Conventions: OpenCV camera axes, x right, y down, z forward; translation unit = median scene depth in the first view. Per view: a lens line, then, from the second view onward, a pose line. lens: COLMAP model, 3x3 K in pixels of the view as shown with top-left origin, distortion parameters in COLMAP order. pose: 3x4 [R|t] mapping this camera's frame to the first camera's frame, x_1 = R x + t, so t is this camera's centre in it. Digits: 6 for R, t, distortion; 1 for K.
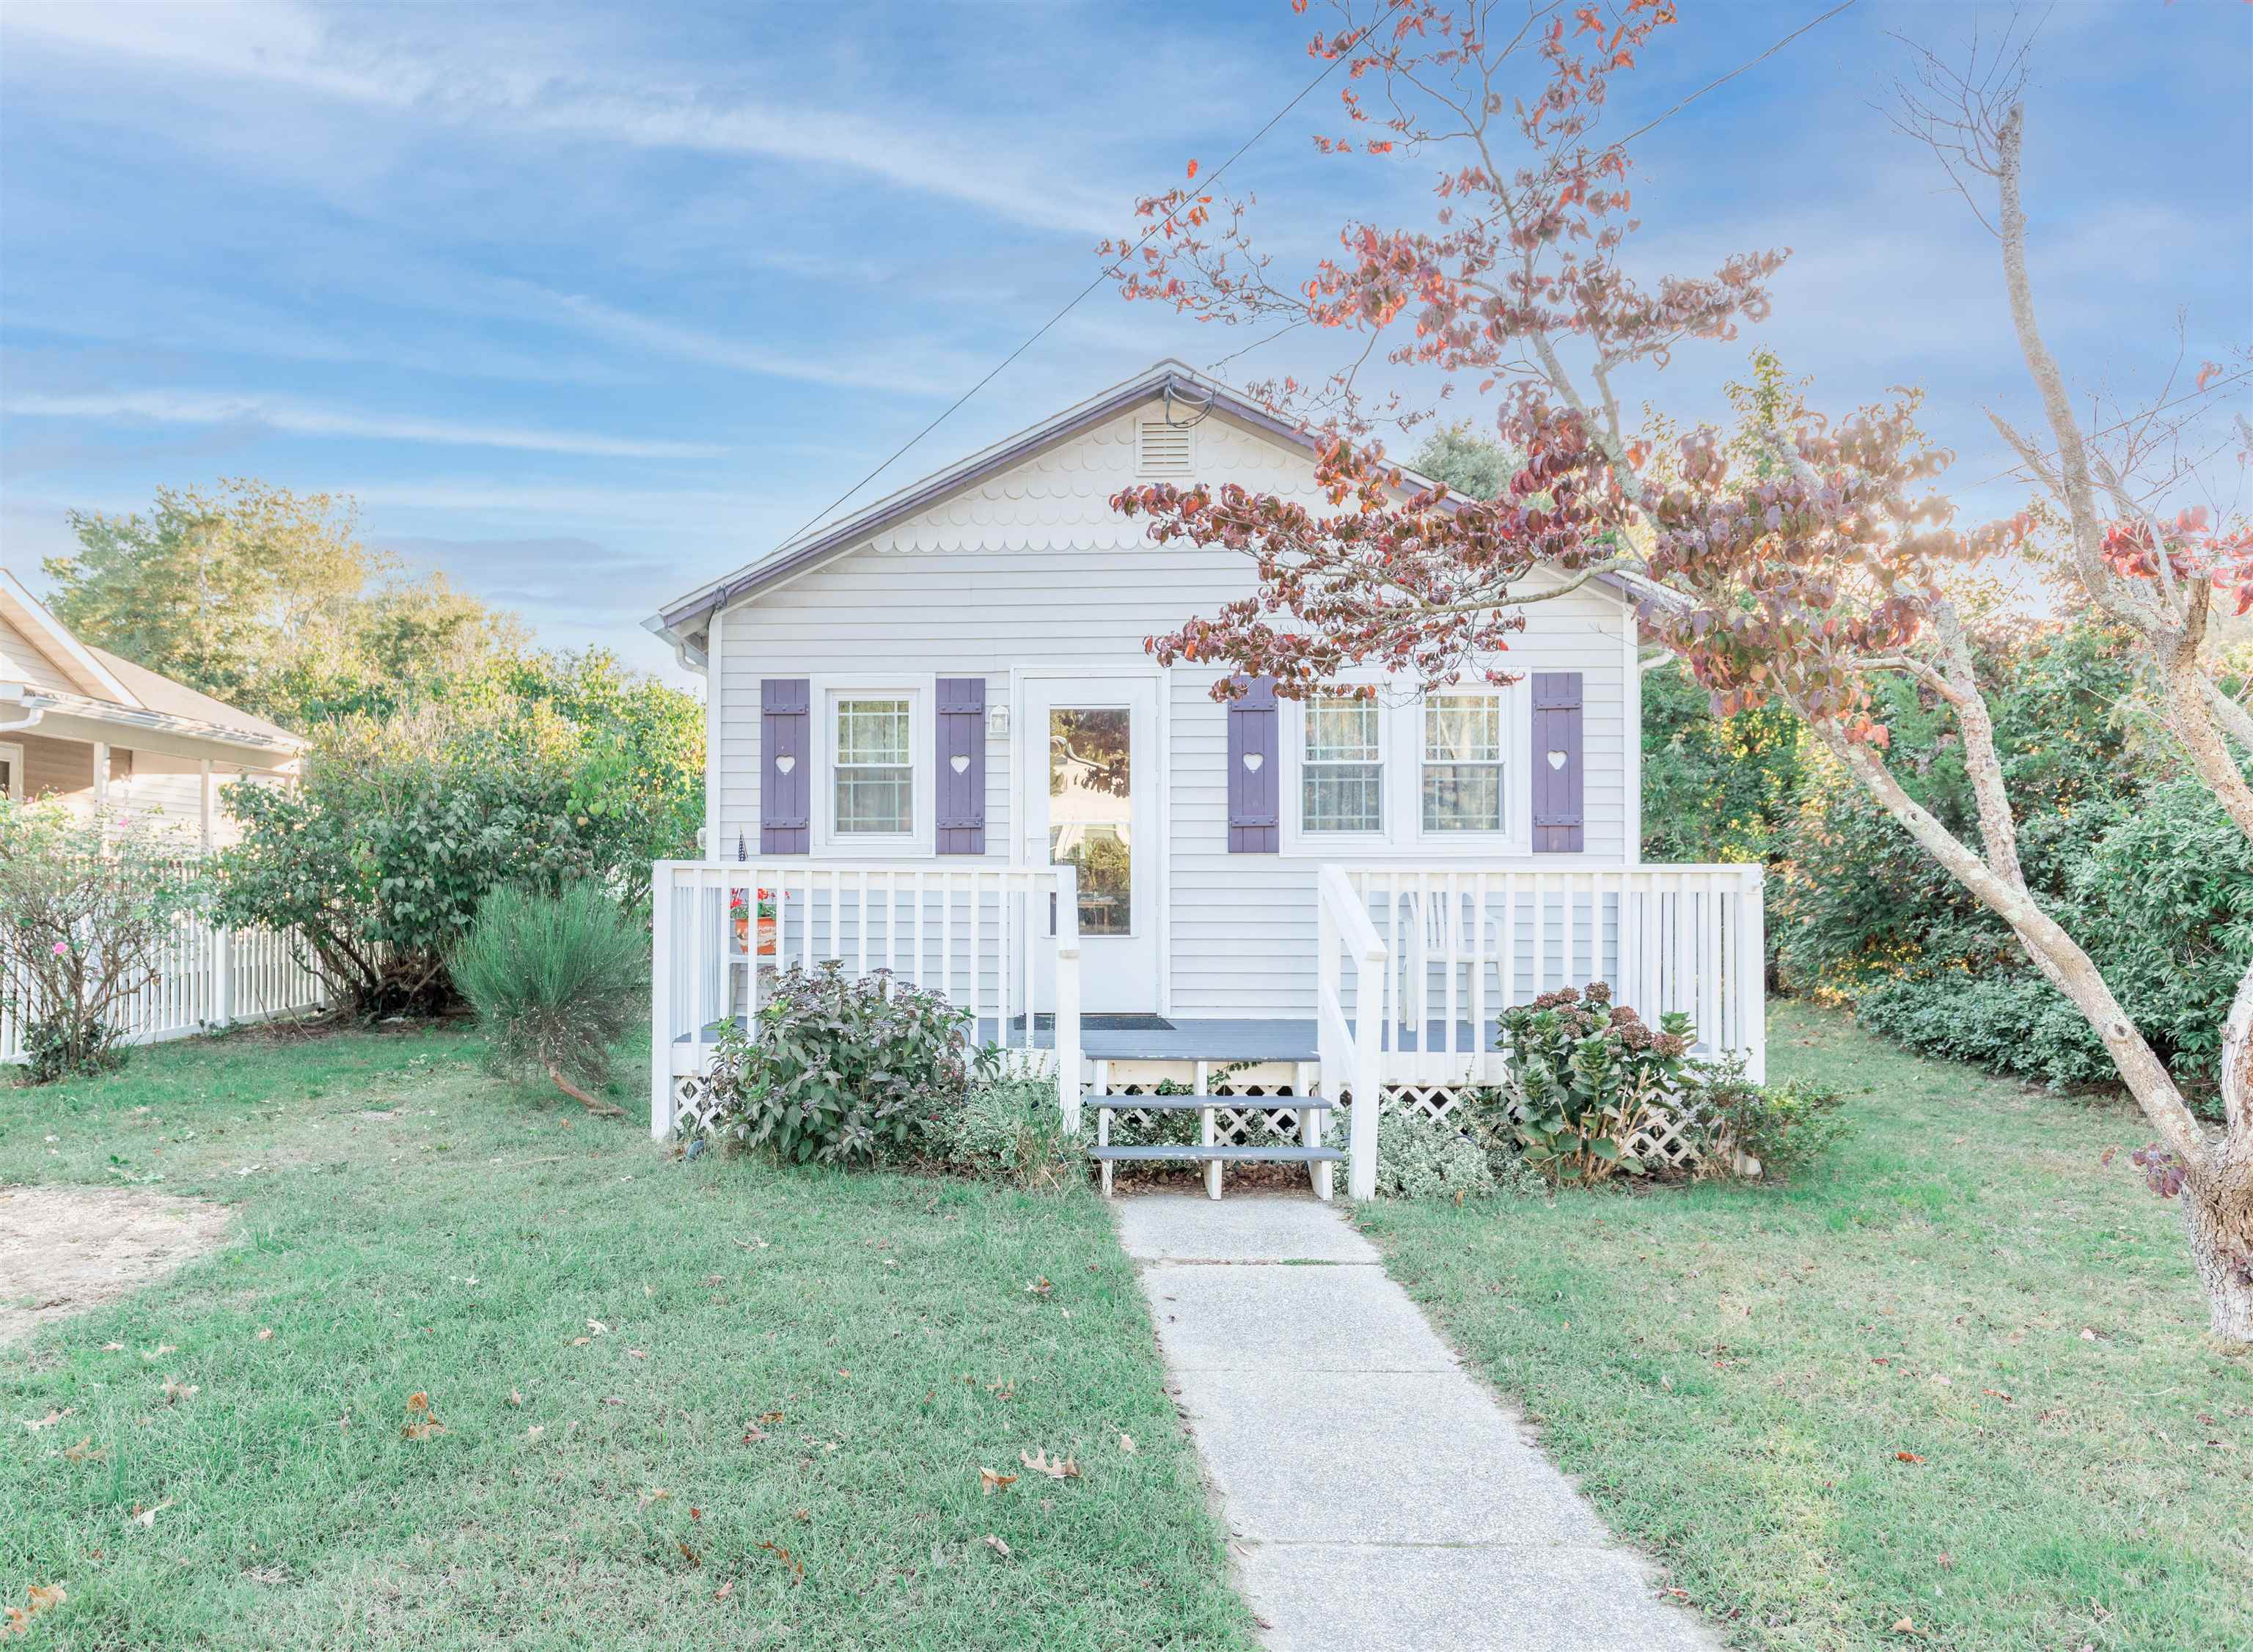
lens RADIAL K [[1343.1, 0, 1126.6], [0, 1343.1, 842.6], [0, 0, 1]] dist [0.002750, -0.000075]
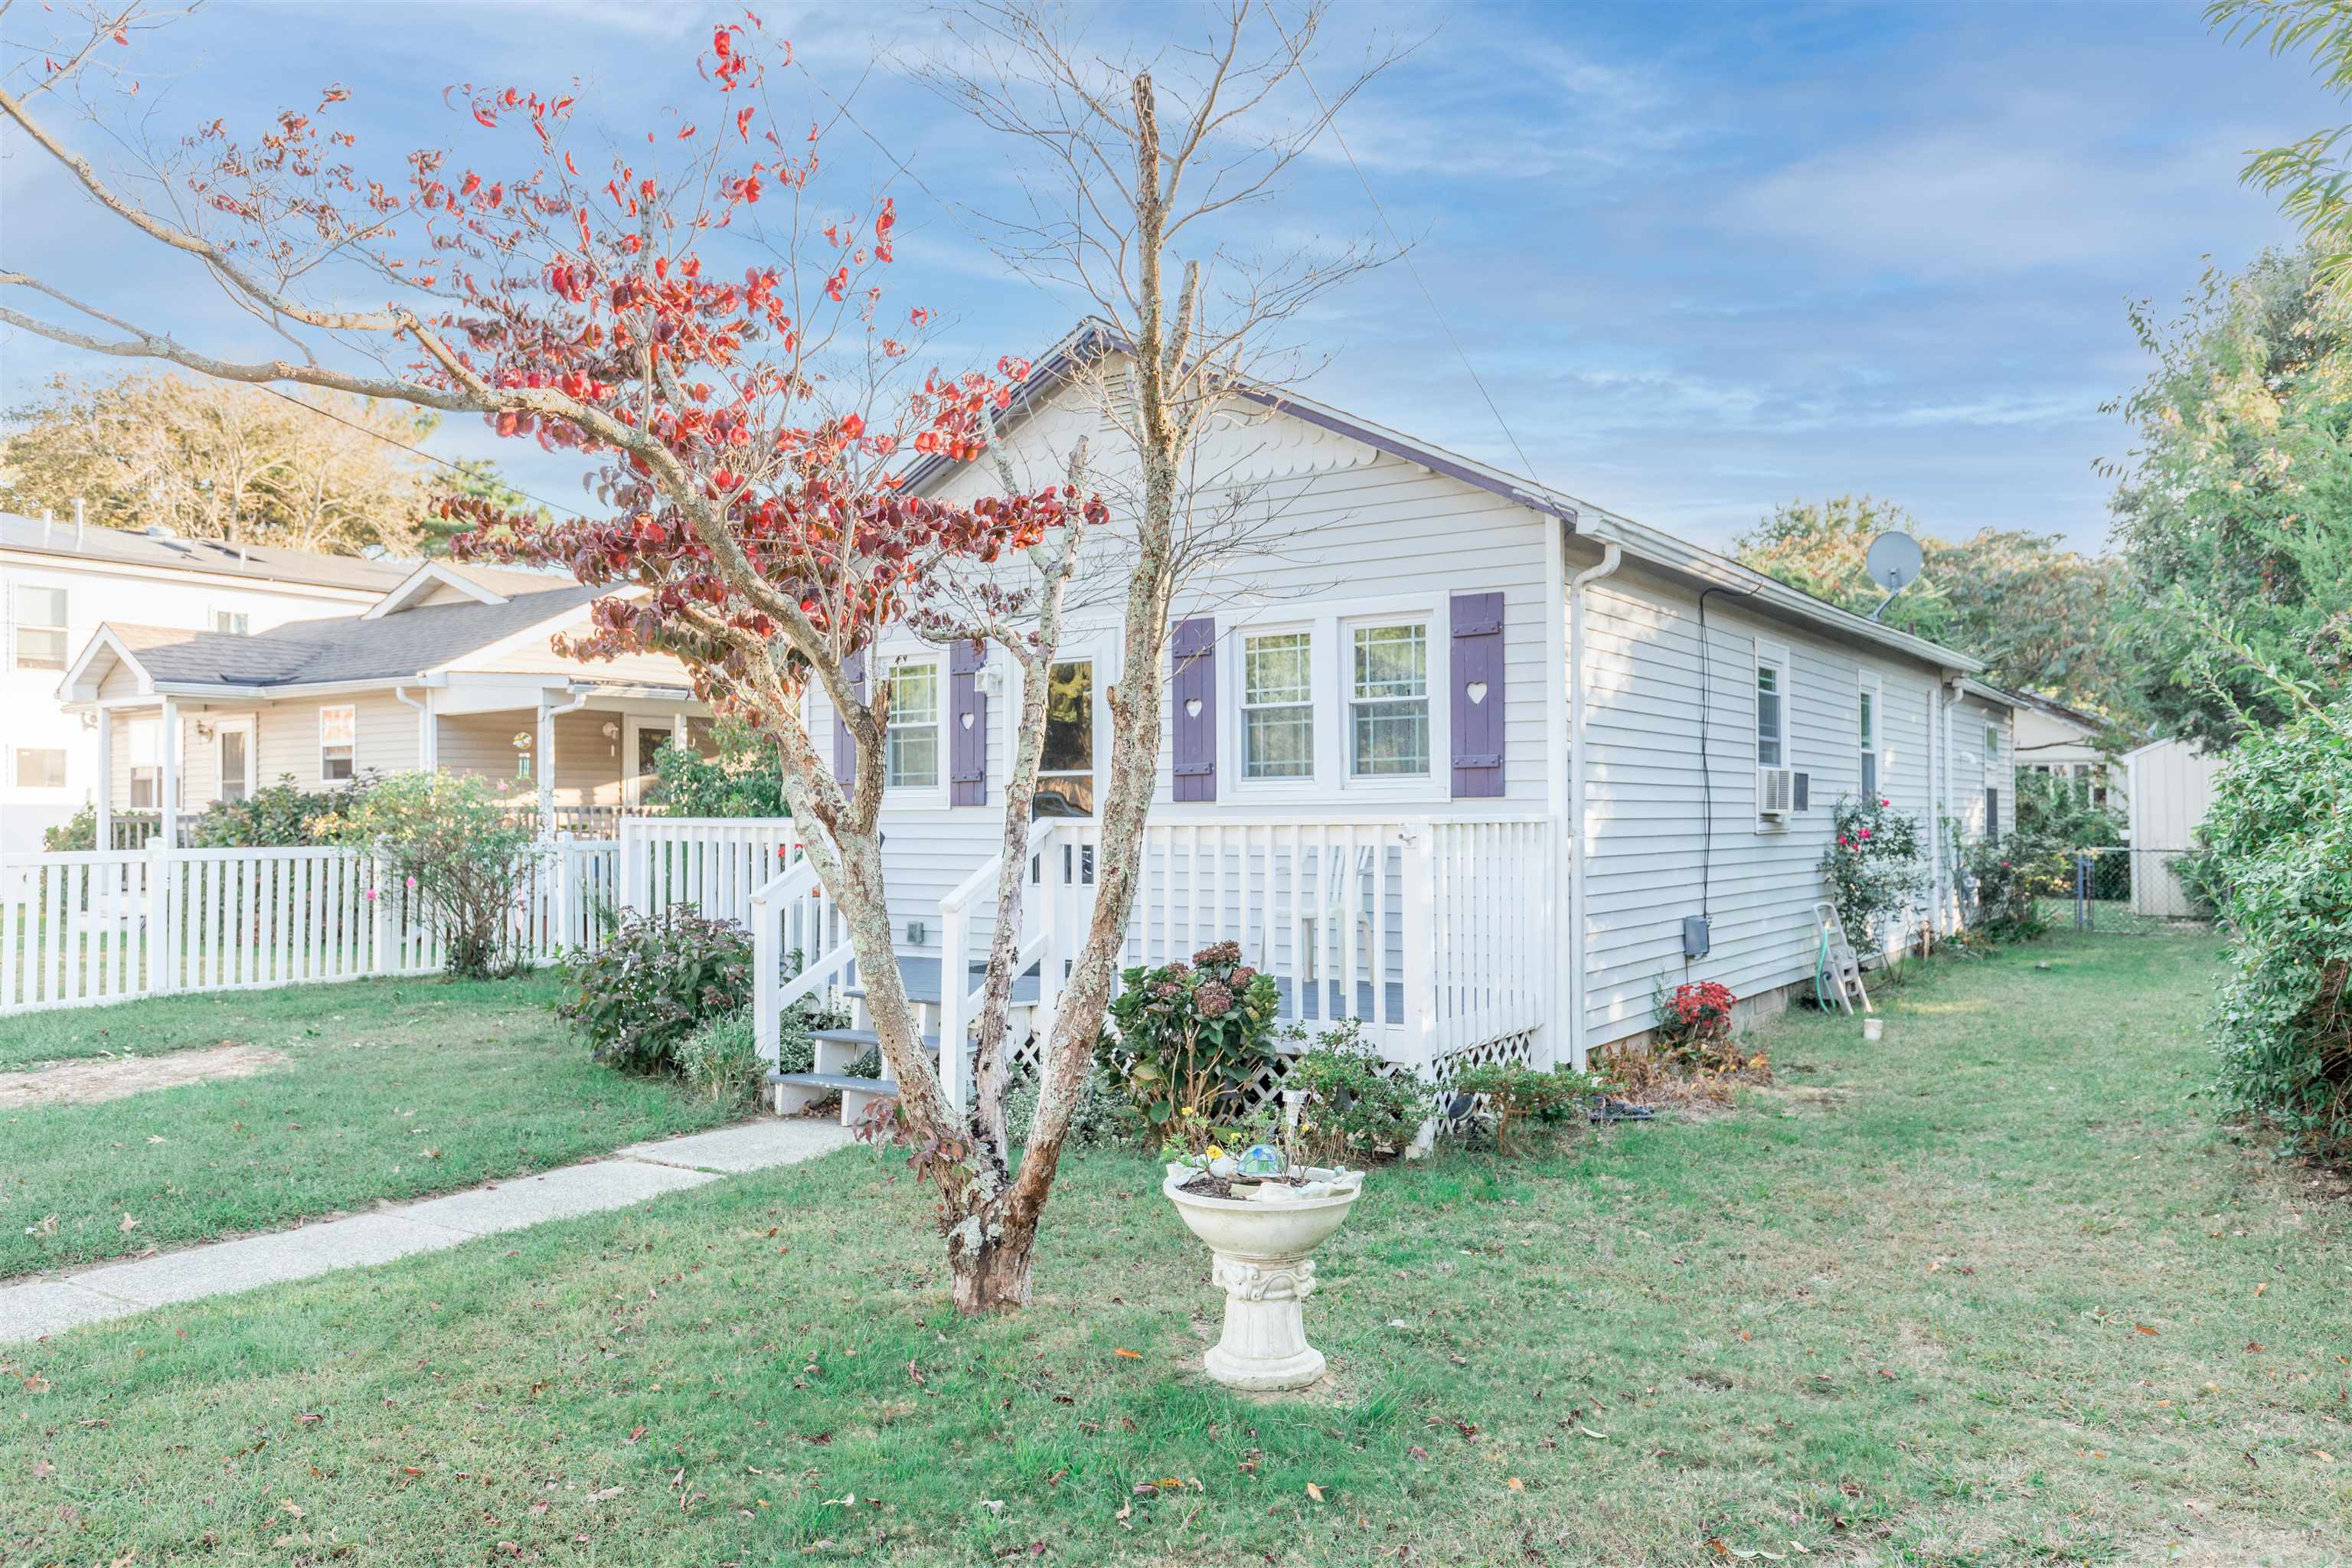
lens RADIAL K [[1668.9, 0, 1177.6], [0, 1668.9, 778.3], [0, 0, 1]] dist [0.004603, 0.000330]
pose [[0.848699, -0.018517, -0.528551, 0.716693], [0.017981, 0.999819, -0.006154, -0.001977], [0.528570, -0.004281, 0.848879, -0.037364]]
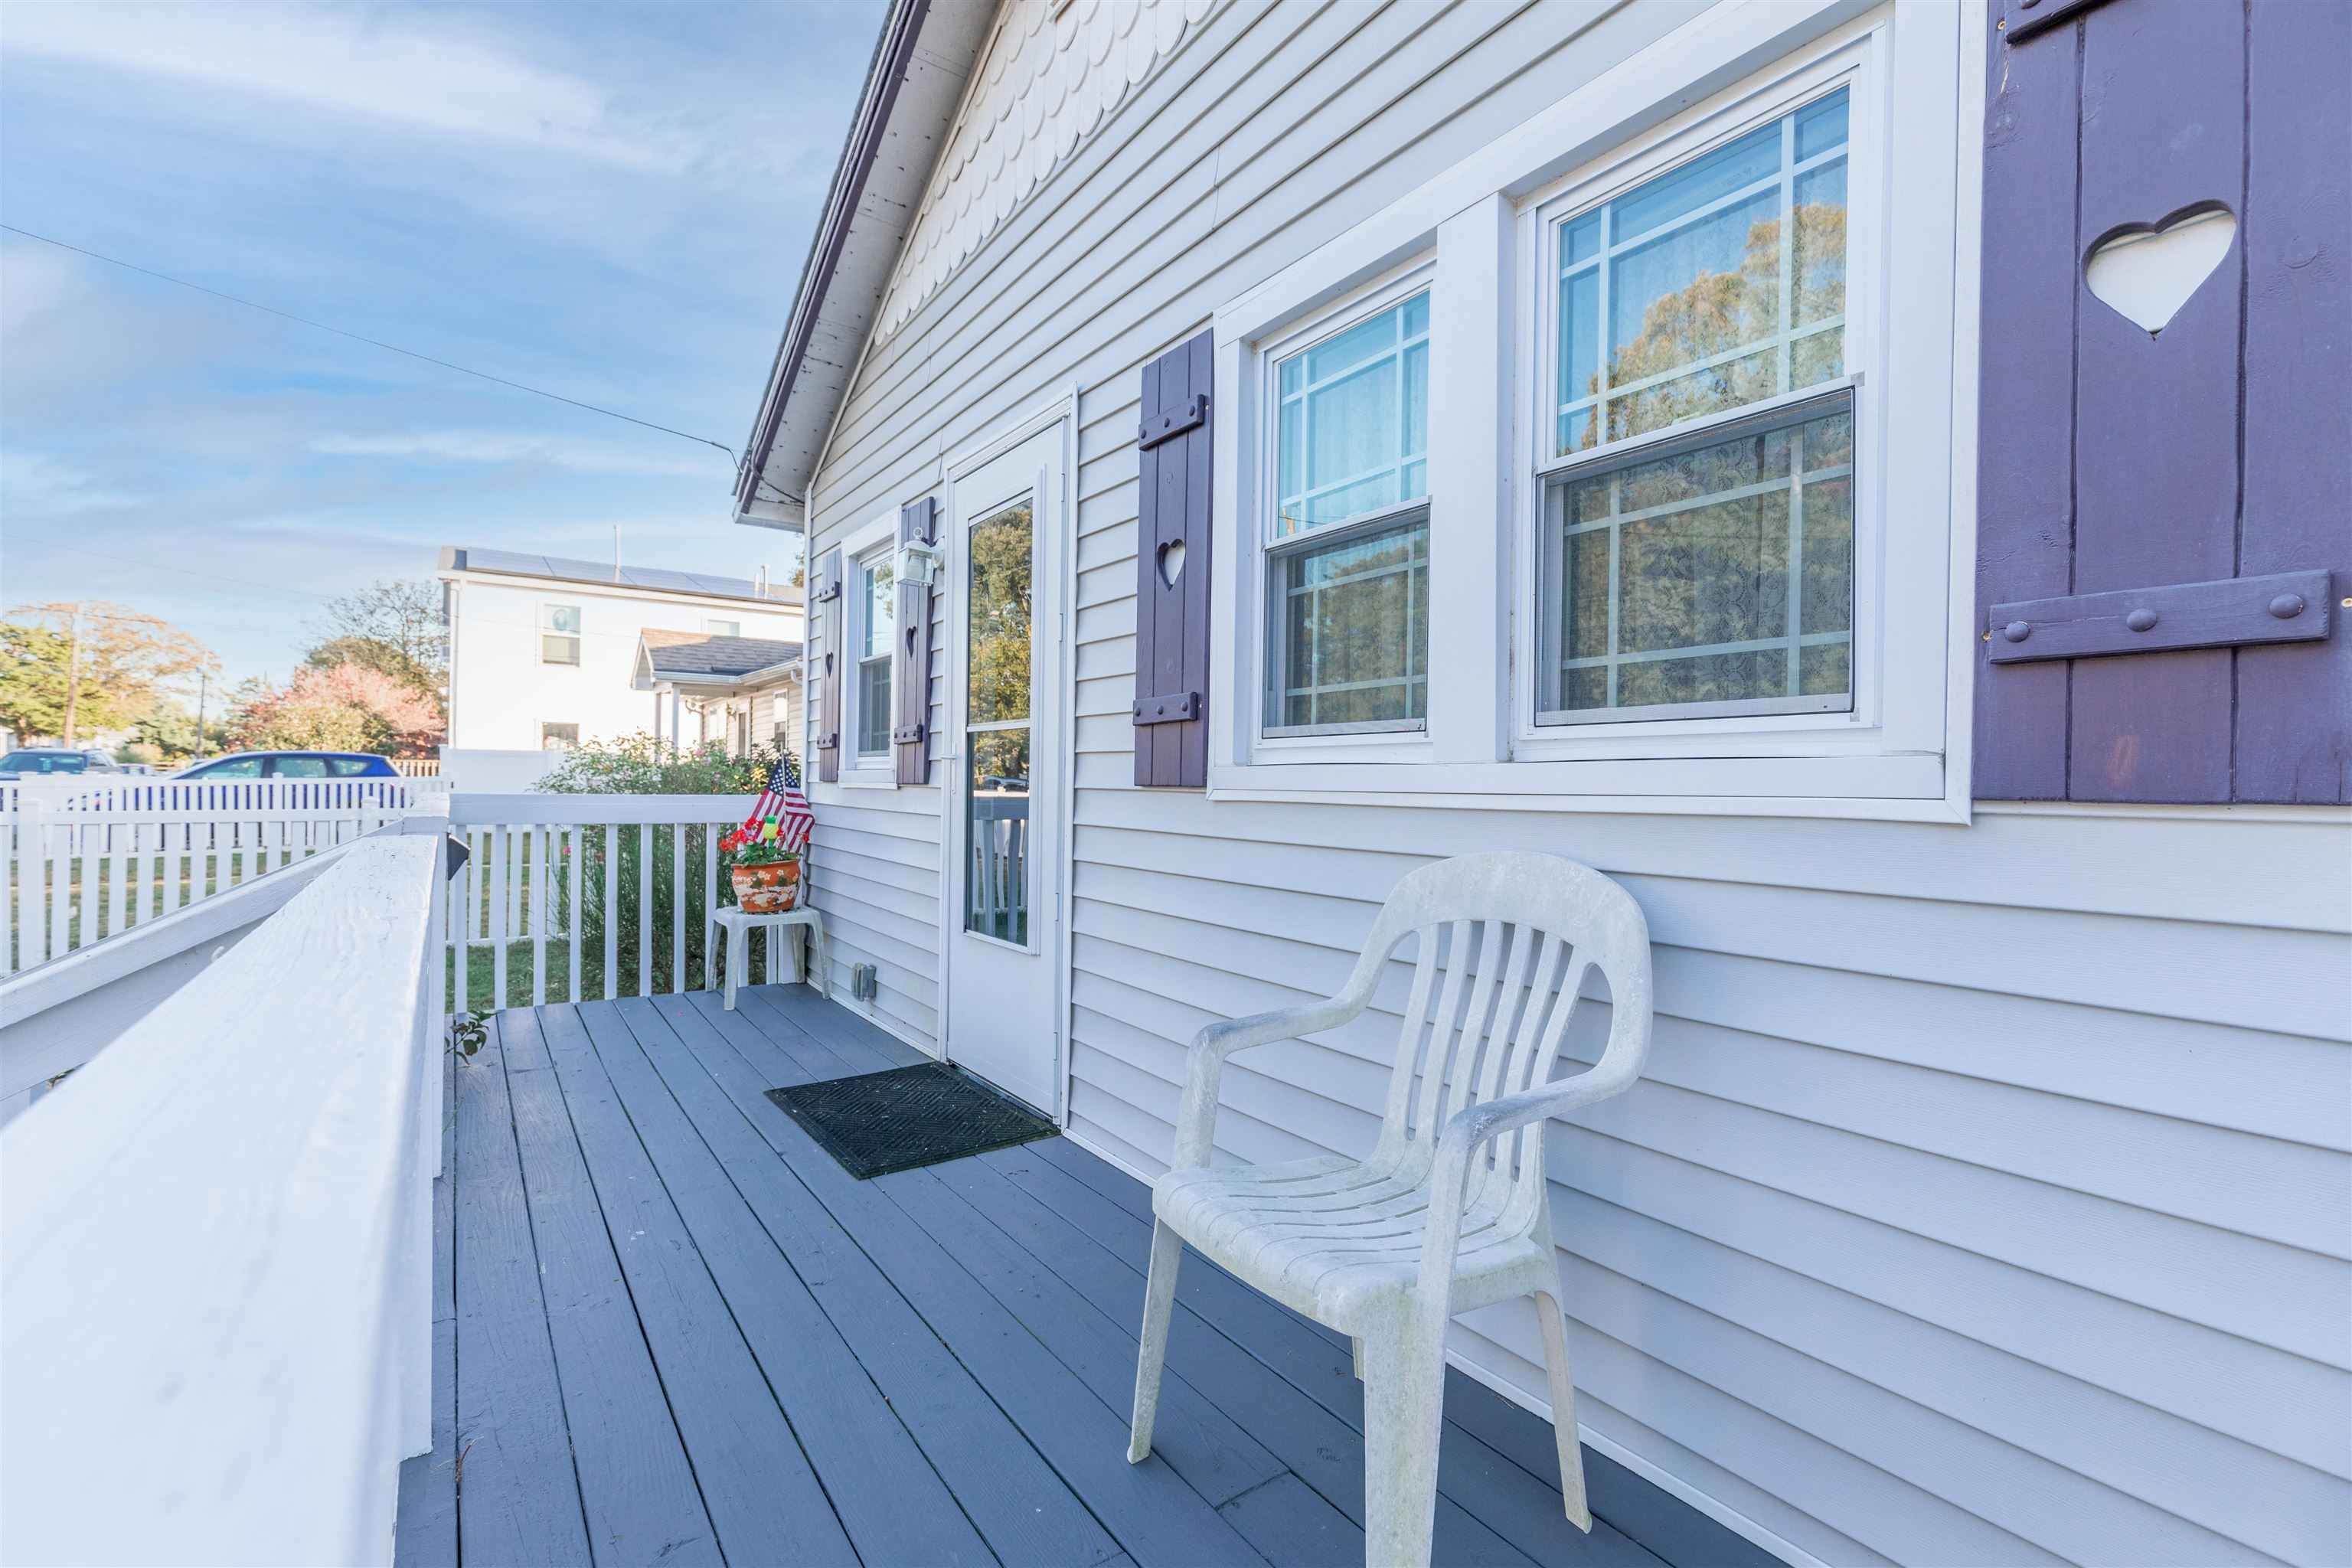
lens RADIAL K [[1060.6, 0, 1174.0], [0, 1060.6, 782.3], [0, 0, 1]] dist [0.003759, 0.000109]
pose [[0.608930, 0.006818, -0.793194, 0.344665], [0.007557, 0.999868, 0.014397, 0.001547], [0.793188, -0.014761, 0.608798, 0.795395]]
